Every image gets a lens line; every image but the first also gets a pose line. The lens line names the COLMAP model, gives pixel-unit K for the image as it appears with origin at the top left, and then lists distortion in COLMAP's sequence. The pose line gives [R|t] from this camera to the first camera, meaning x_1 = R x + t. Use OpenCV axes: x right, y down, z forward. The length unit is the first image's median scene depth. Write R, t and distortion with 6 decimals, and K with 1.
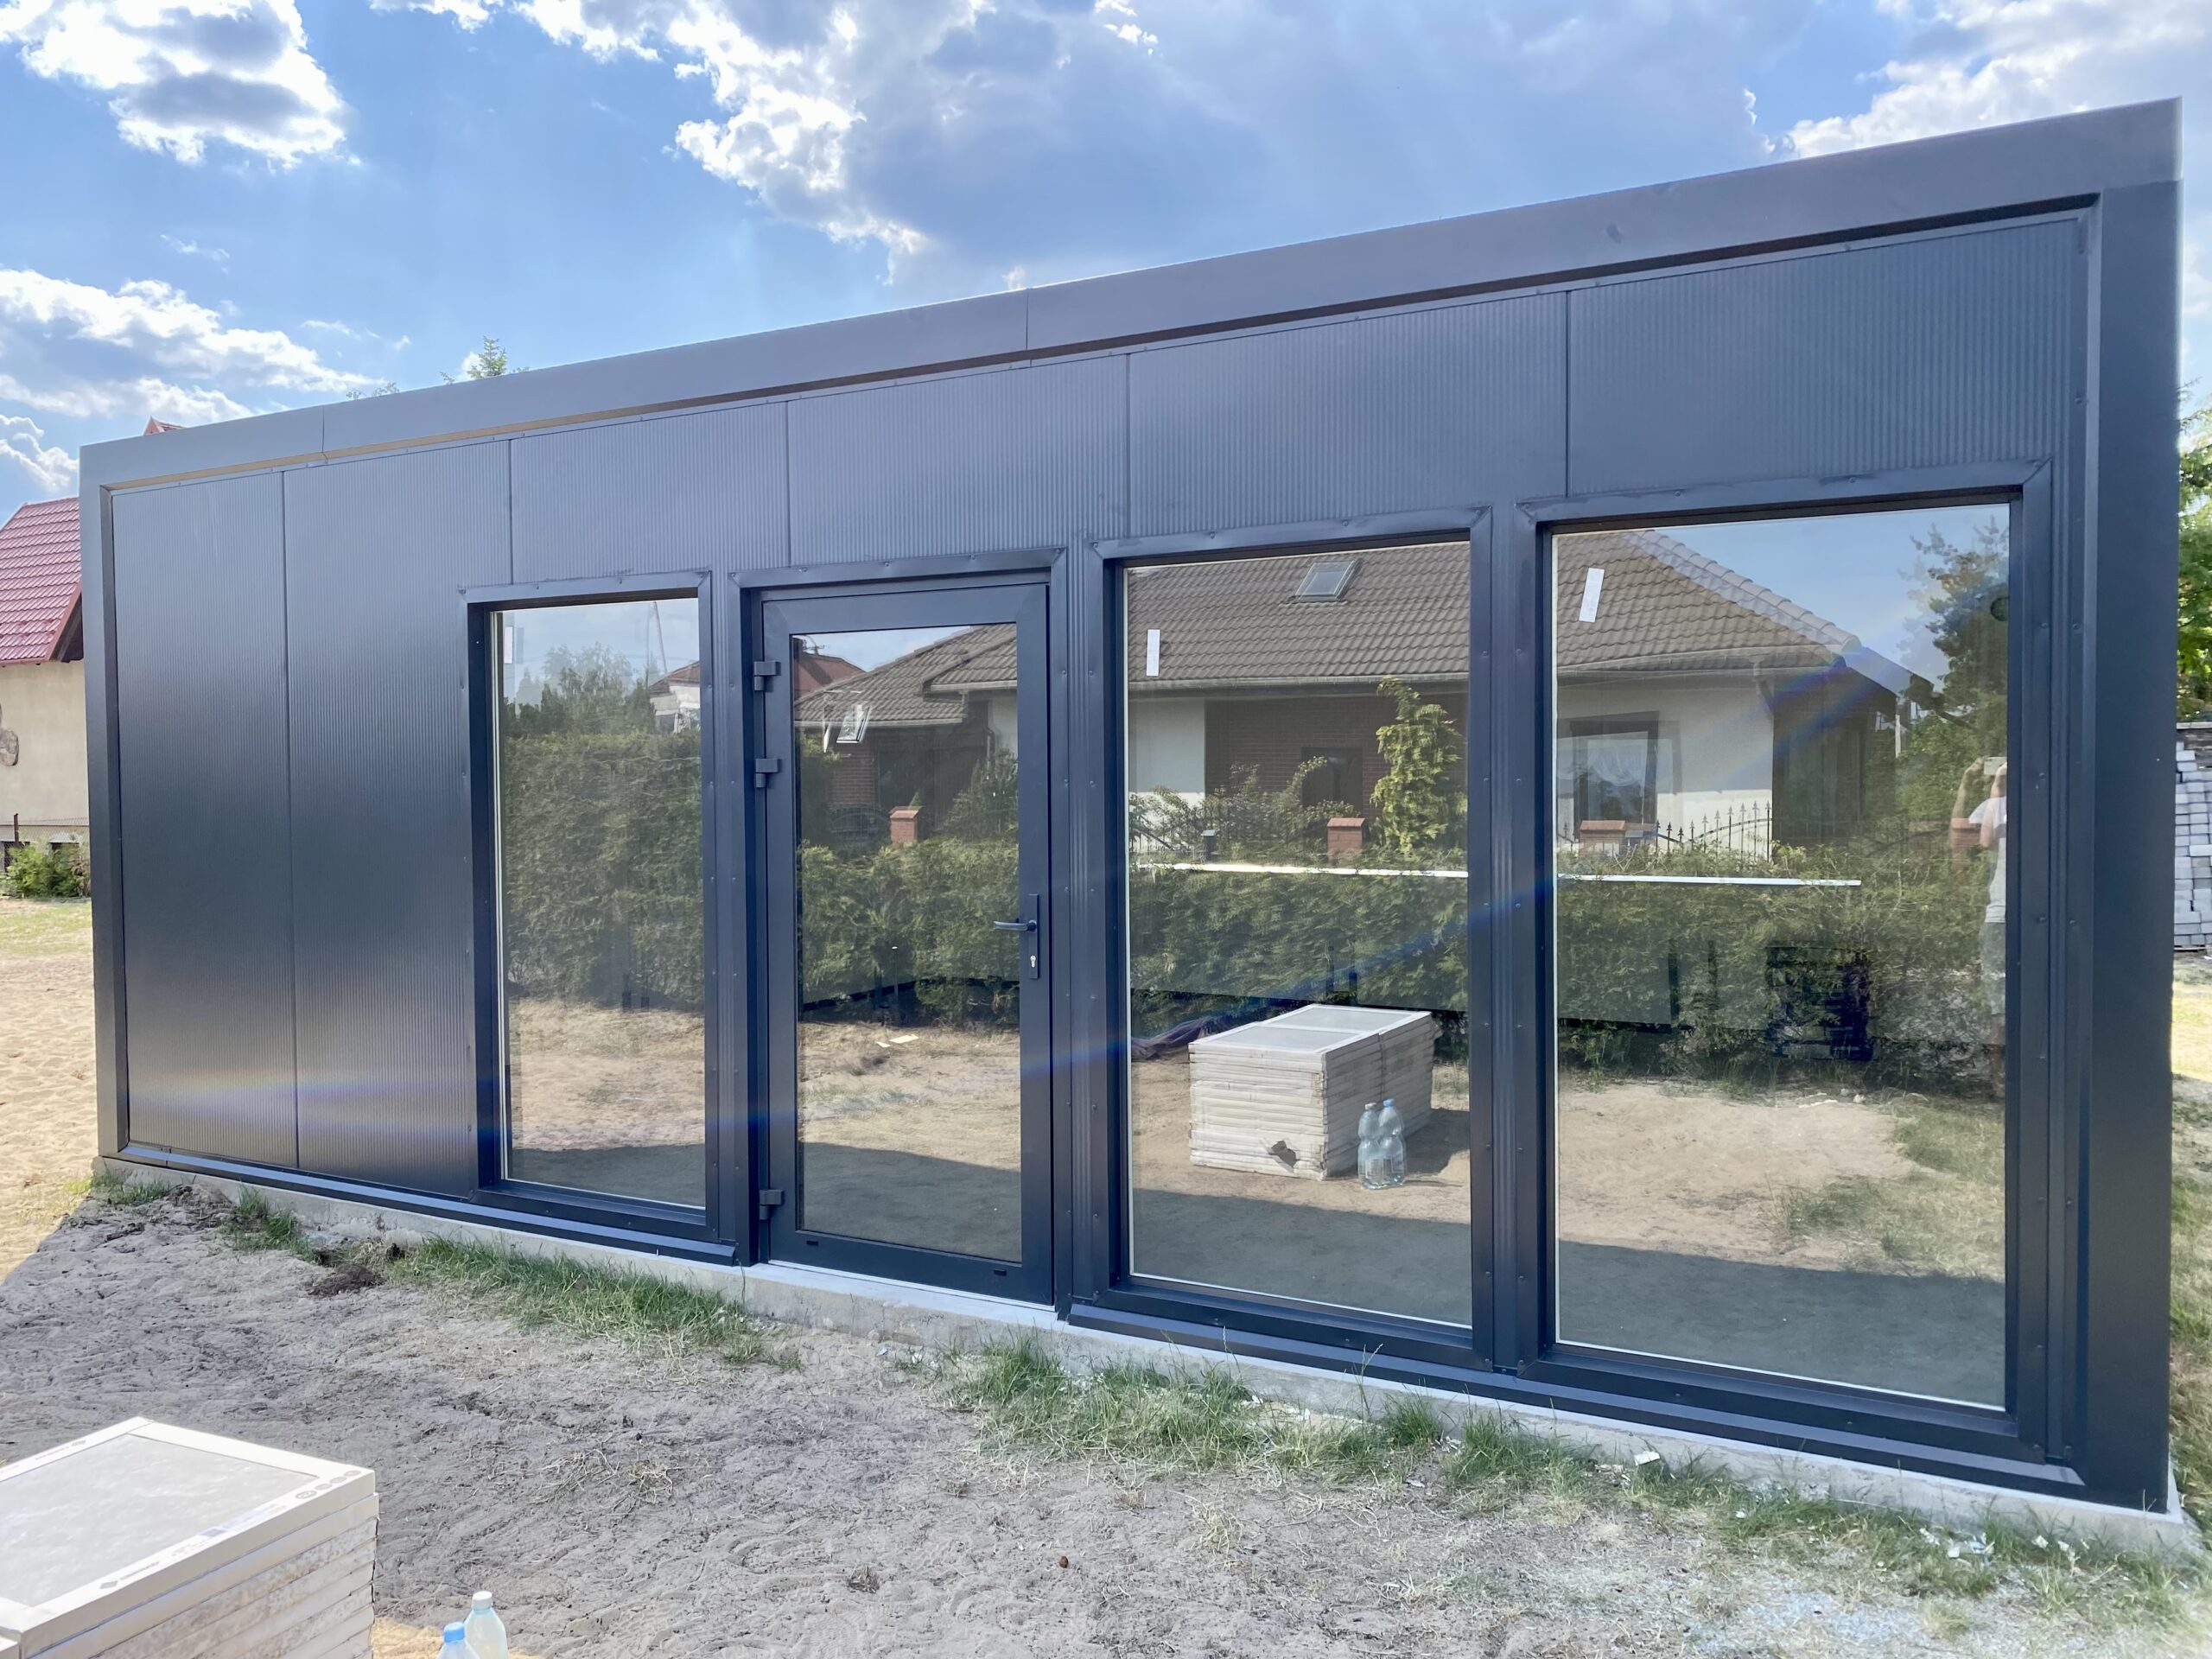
lens RADIAL K [[1703.3, 0, 1106.0], [0, 1703.3, 829.5], [0, 0, 1]] dist [0.003185, 0.011097]
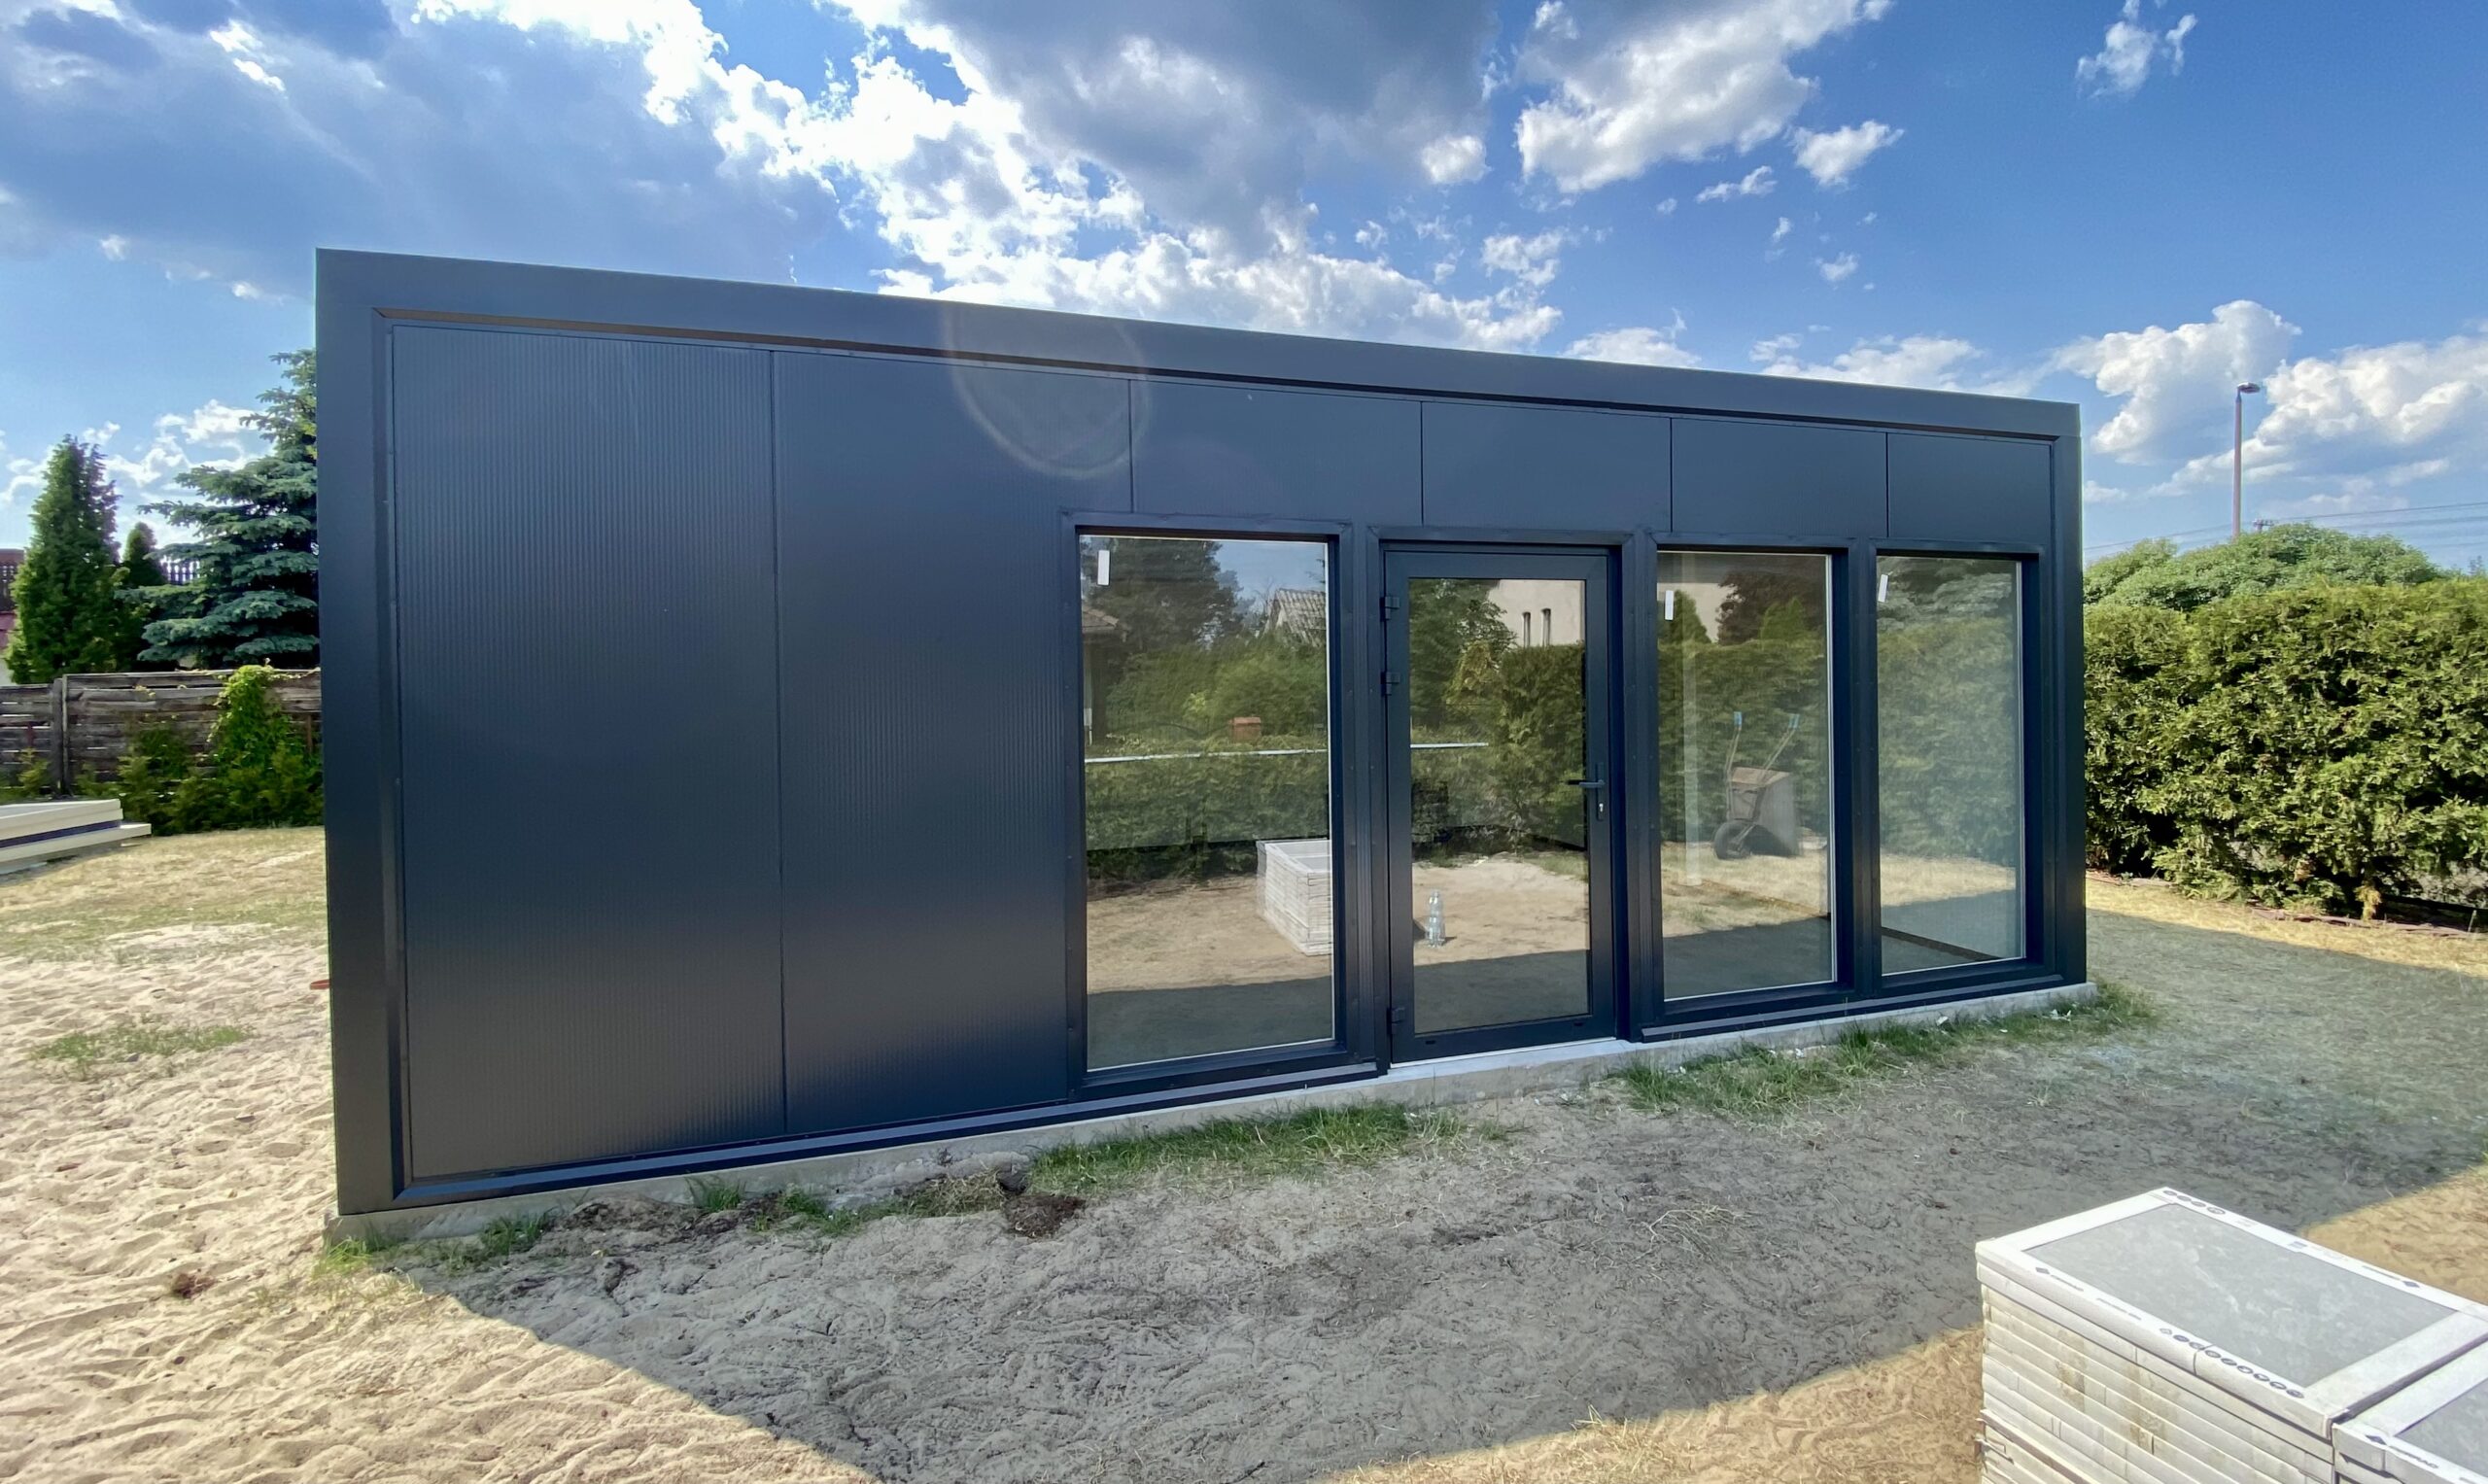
lens RADIAL K [[1053.5, 0, 1360.9], [0, 1053.5, 688.0], [0, 0, 1]] dist [0.017577, -0.019612]
pose [[0.688412, -0.007517, 0.725281, -0.785456], [0.035376, 0.999104, -0.023222, -0.012051], [-0.724457, 0.041644, 0.688061, 0.465141]]
